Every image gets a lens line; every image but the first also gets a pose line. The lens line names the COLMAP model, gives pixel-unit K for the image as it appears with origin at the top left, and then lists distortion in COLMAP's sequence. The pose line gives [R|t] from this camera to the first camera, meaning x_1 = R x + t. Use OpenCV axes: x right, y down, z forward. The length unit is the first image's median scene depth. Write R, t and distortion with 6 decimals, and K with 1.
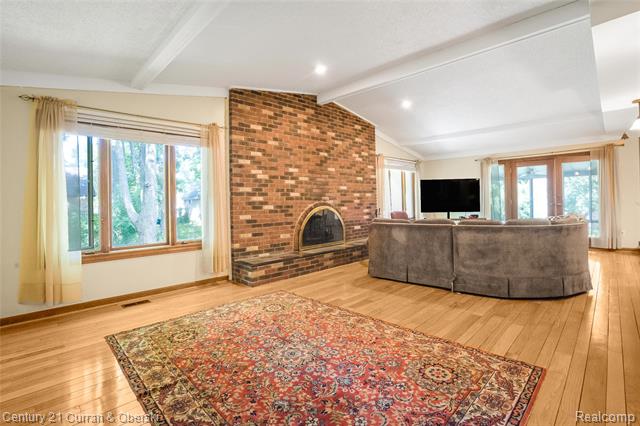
lens RADIAL K [[290.4, 0, 318.4], [0, 290.4, 208.5], [0, 0, 1]] dist [-0.001182, 0.001571]
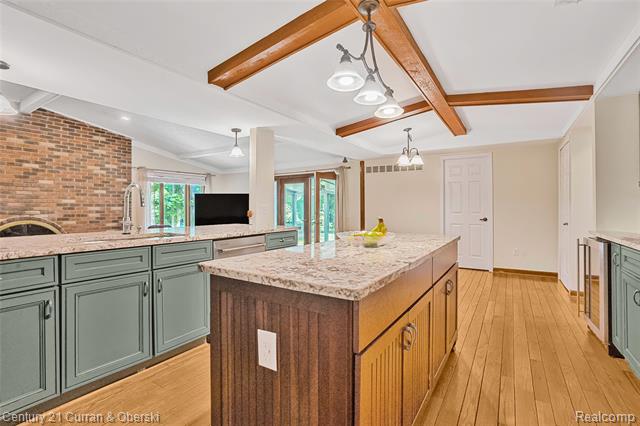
lens RADIAL K [[290.4, 0, 315.5], [0, 290.4, 214.3], [0, 0, 1]] dist [-0.001182, 0.001571]
pose [[0.979335, 0.010214, 0.201986, 0.657387], [-0.010644, 0.999943, 0.001043, -0.036195], [-0.201964, -0.003171, 0.979388, -0.097507]]
